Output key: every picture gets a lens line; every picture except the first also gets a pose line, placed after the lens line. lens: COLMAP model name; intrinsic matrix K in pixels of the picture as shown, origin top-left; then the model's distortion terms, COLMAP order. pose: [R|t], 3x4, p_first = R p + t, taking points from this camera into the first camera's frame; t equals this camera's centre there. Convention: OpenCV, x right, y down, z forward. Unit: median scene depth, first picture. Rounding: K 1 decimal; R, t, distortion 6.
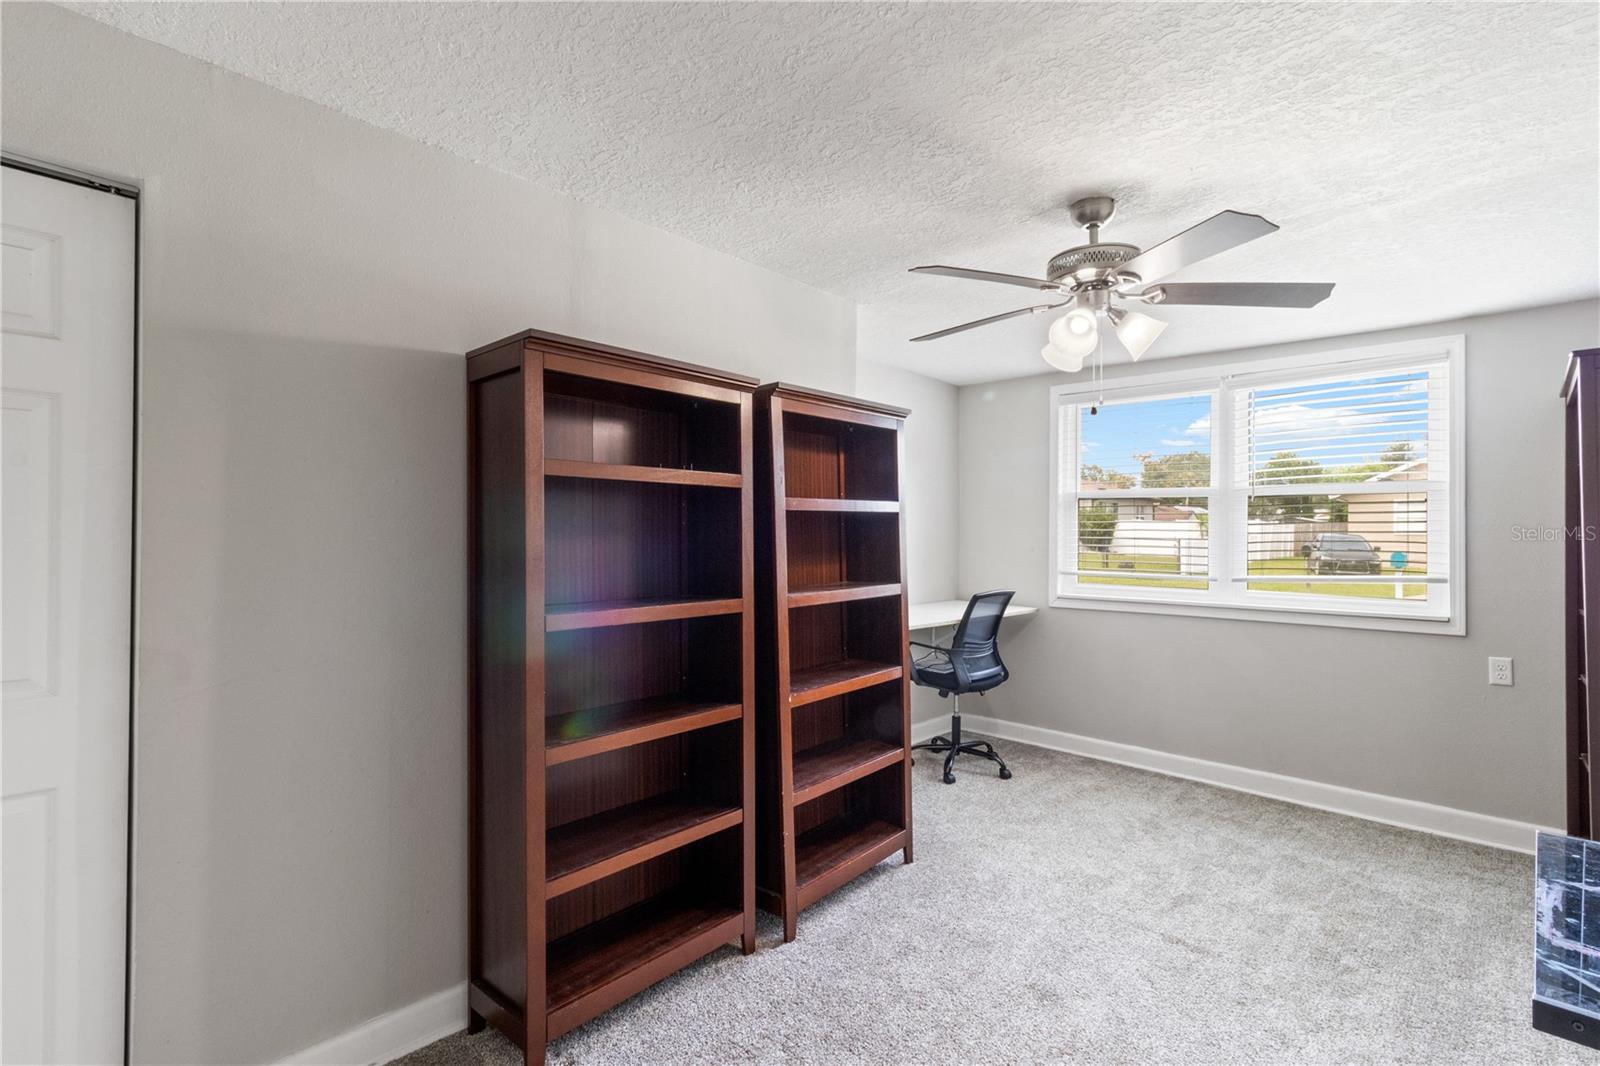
lens RADIAL K [[740.9, 0, 802.4], [0, 740.9, 532.0], [0, 0, 1]] dist [0.001185, 0.000366]
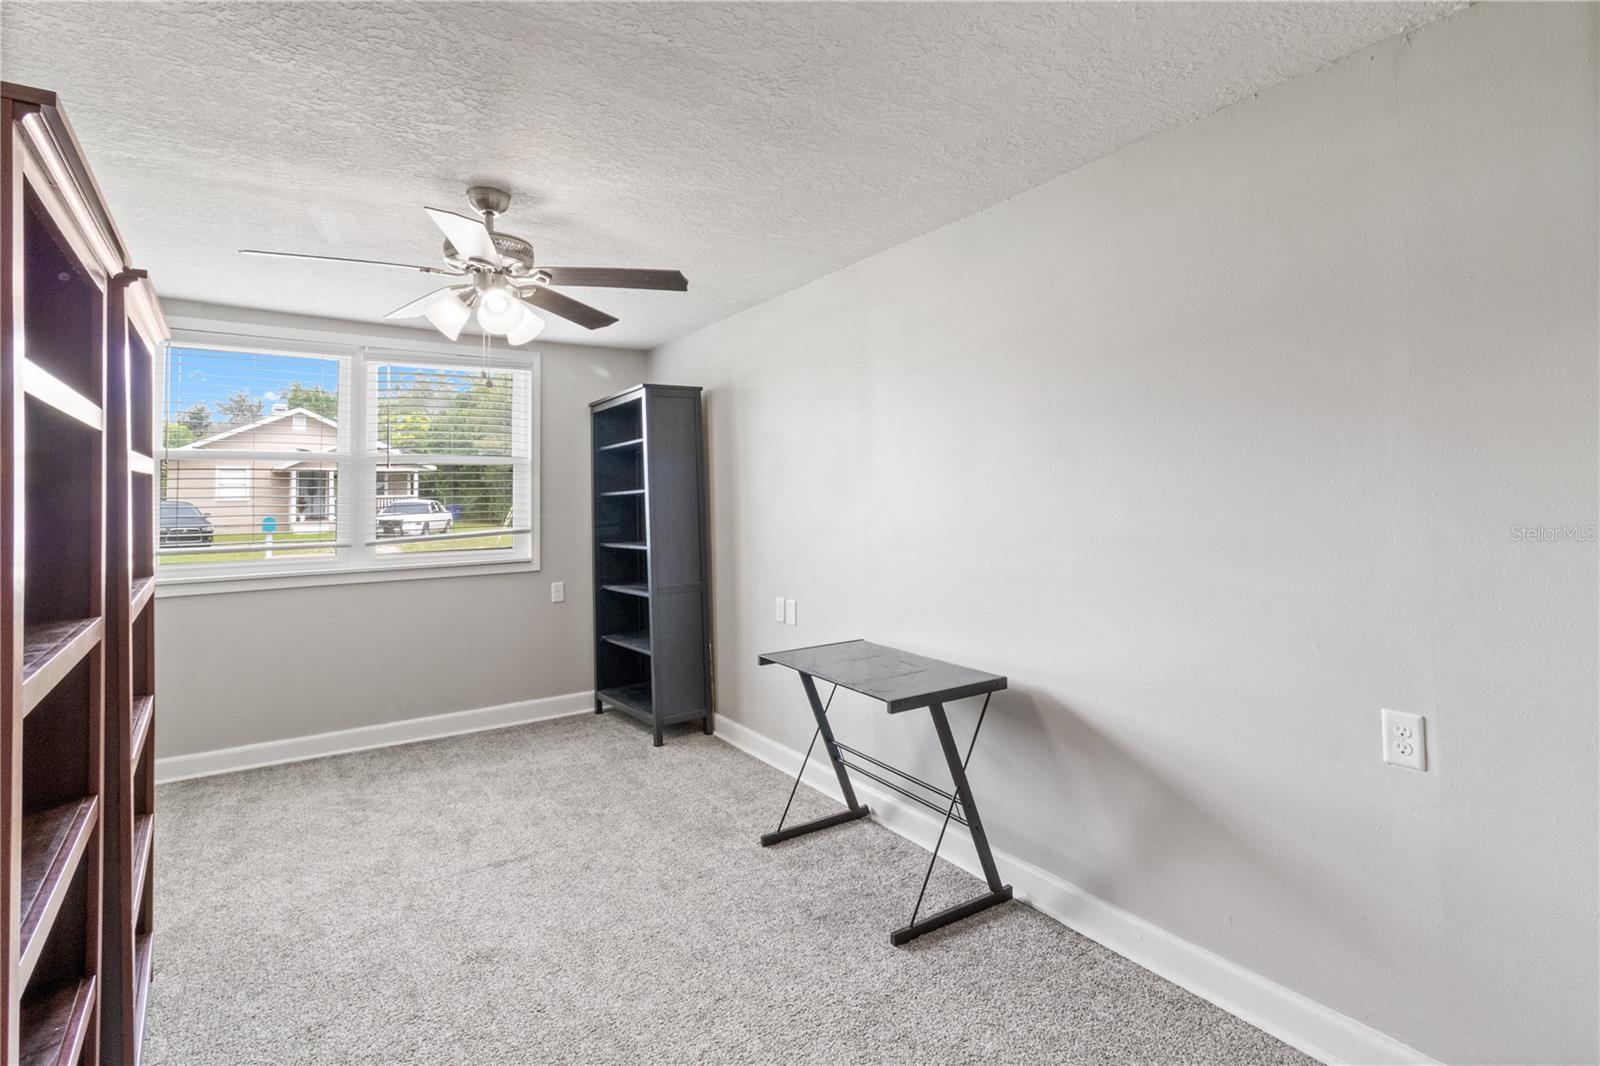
lens RADIAL K [[761.8, 0, 792.8], [0, 761.8, 470.0], [0, 0, 1]] dist [-0.000692, 0.000002]
pose [[0.231659, 0.020879, 0.972573, -0.389681], [0.015509, 0.999563, -0.025152, -0.003739], [-0.972673, 0.020910, 0.231234, 0.220413]]
